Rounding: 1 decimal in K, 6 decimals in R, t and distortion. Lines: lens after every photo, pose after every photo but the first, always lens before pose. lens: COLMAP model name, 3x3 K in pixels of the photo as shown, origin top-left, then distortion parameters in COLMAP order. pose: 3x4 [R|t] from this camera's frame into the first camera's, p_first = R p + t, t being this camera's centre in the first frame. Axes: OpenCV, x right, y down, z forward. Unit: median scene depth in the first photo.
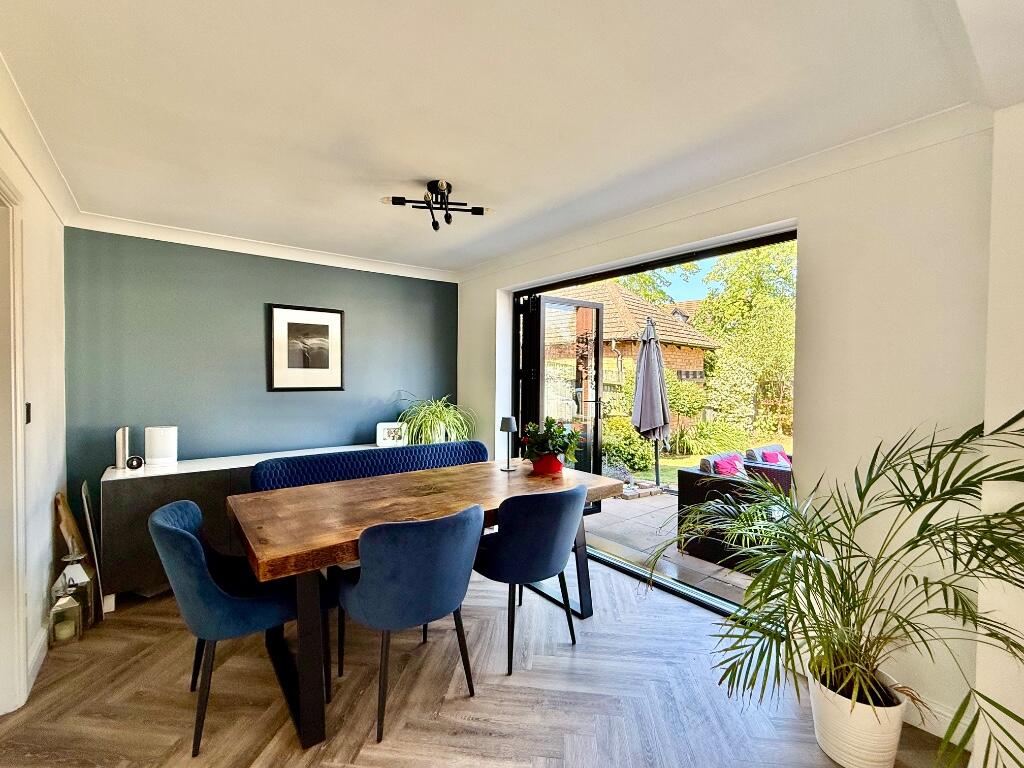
lens RADIAL K [[443.7, 0, 512.0], [0, 443.7, 384.0], [0, 0, 1]] dist [0.002487, -0.000037]
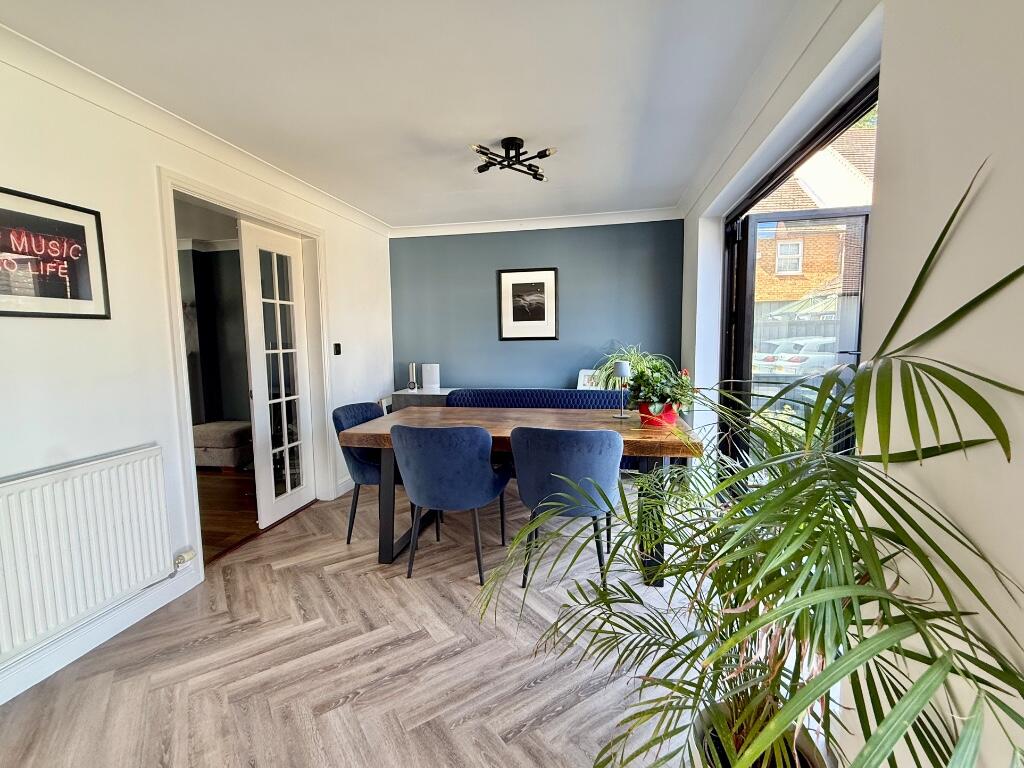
lens RADIAL K [[468.3, 0, 512.0], [0, 468.3, 384.0], [0, 0, 1]] dist [0.001083, 0.000040]
pose [[0.651291, 0.056490, -0.756722, 0.457057], [0.007453, 0.996701, 0.080820, 0.030110], [0.758791, -0.058277, 0.648721, 0.140897]]
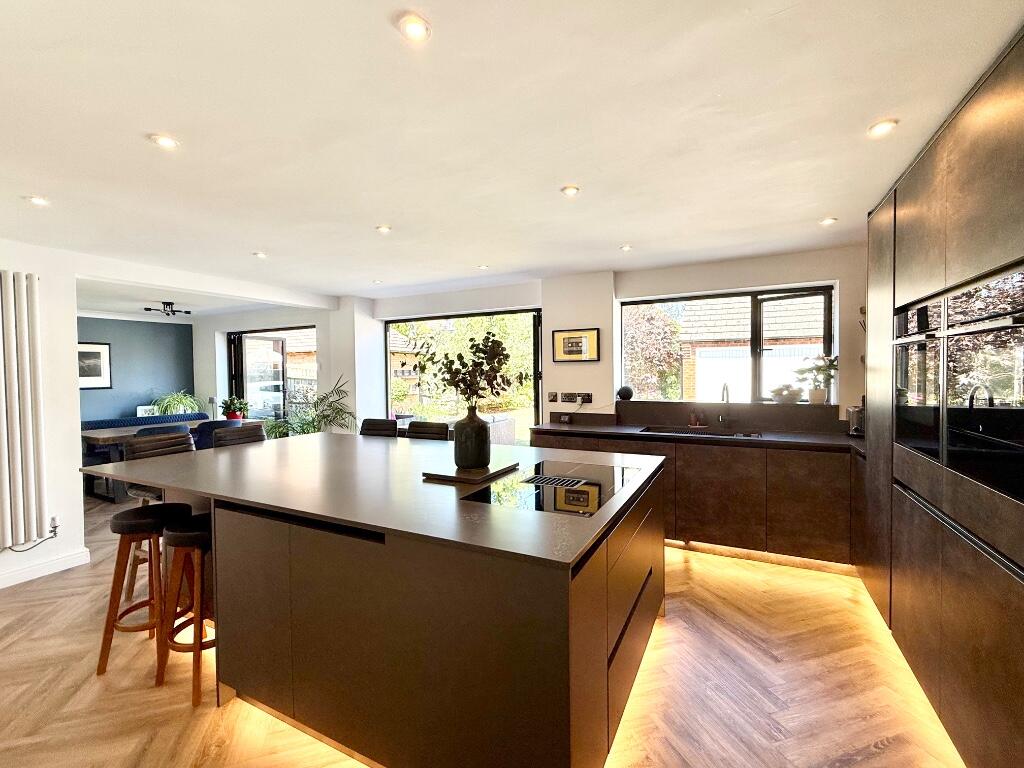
lens RADIAL K [[443.7, 0, 512.0], [0, 443.7, 384.0], [0, 0, 1]] dist [0.002487, -0.000037]
pose [[0.909365, -0.030310, 0.414893, 0.336593], [0.027899, 0.999540, 0.011872, 0.019690], [-0.415062, 0.000779, 0.909793, -1.283153]]
